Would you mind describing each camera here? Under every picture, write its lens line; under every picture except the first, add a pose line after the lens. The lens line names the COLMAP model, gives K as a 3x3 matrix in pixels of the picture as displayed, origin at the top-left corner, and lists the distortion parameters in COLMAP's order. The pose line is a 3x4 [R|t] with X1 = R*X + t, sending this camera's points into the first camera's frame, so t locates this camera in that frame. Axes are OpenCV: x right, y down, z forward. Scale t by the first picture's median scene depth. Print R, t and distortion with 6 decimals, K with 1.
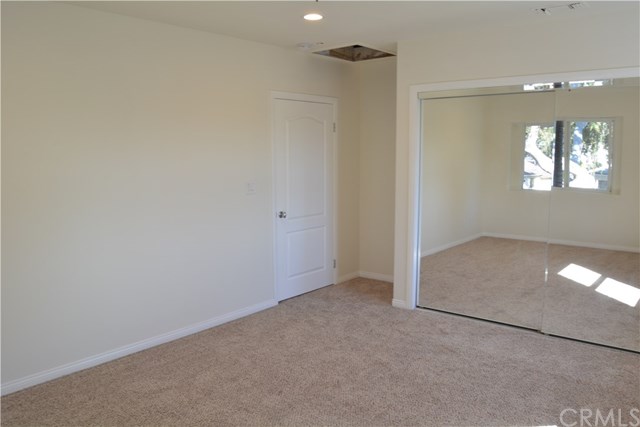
lens RADIAL K [[537.6, 0, 320.0], [0, 537.6, 213.5], [0, 0, 1]] dist [-0.004850, -0.004285]
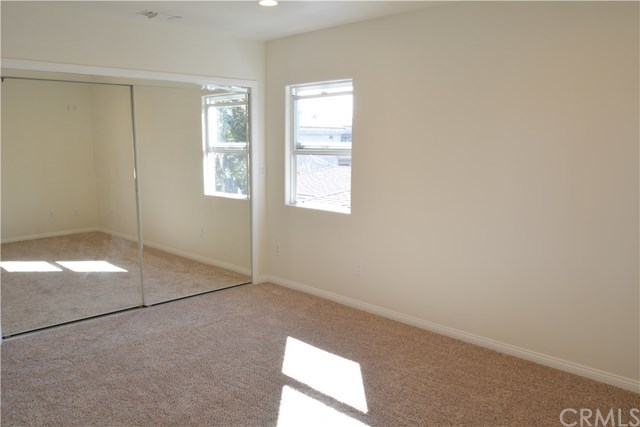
lens RADIAL K [[537.6, 0, 320.0], [0, 537.6, 213.5], [0, 0, 1]] dist [-0.004850, -0.004285]
pose [[0.127659, -0.146385, 0.980956, -0.594046], [0.113091, 0.984746, 0.132233, -0.071159], [-0.985349, 0.094056, 0.142267, 0.471029]]
